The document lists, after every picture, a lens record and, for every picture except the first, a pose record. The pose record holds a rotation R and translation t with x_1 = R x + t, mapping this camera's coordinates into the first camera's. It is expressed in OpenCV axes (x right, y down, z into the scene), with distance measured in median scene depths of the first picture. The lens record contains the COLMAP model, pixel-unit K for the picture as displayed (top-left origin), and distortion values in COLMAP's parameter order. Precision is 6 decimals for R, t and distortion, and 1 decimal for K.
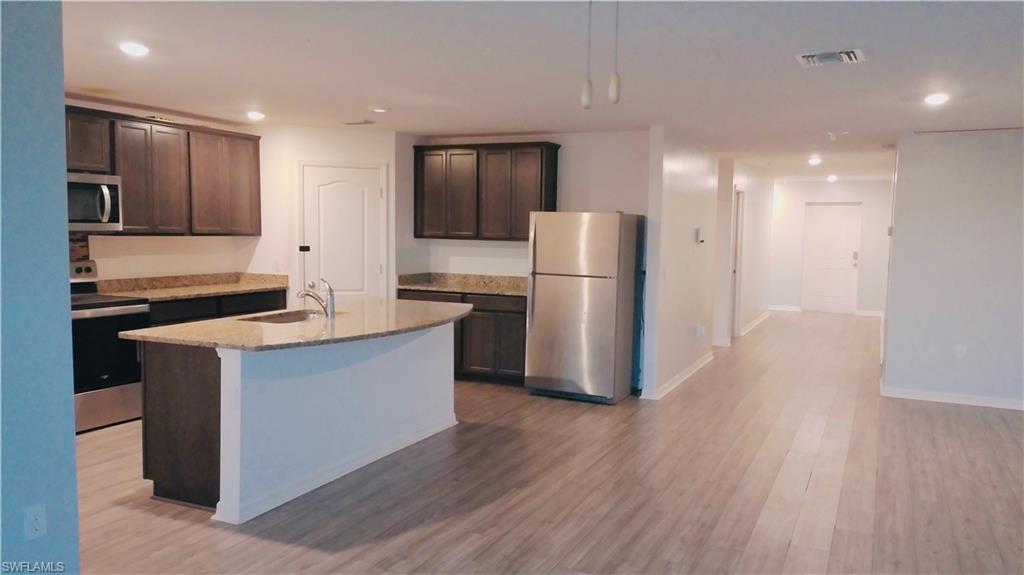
lens RADIAL K [[756.4, 0, 527.3], [0, 756.4, 282.8], [0, 0, 1]] dist [0.108999, -0.087773]
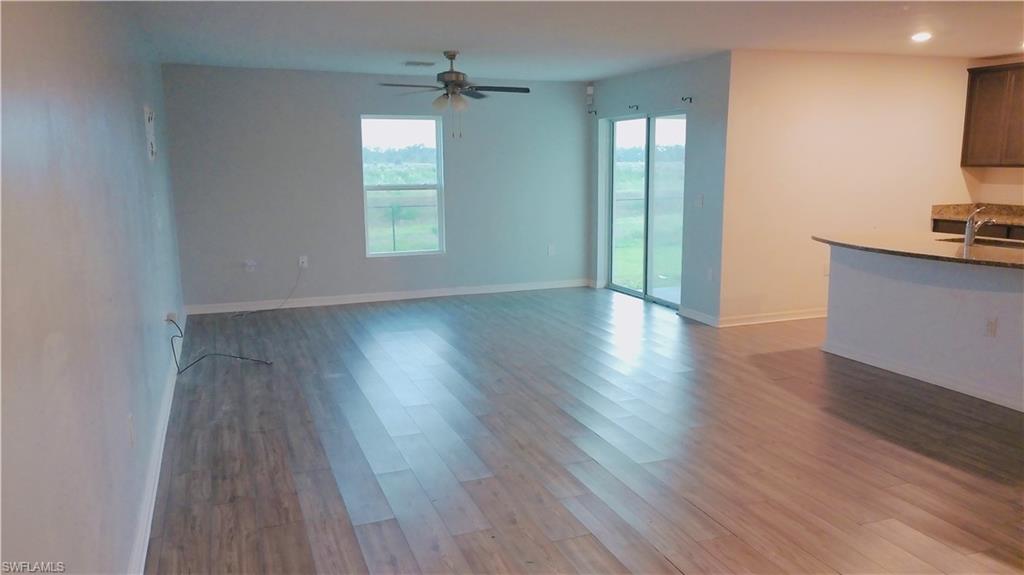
lens RADIAL K [[756.4, 0, 527.3], [0, 756.4, 296.0], [0, 0, 1]] dist [0.108999, -0.087773]
pose [[-0.679361, 0.117700, -0.724304, 0.700060], [-0.057922, 0.975371, 0.212827, -0.058467], [0.731515, 0.186540, -0.655811, 0.943098]]
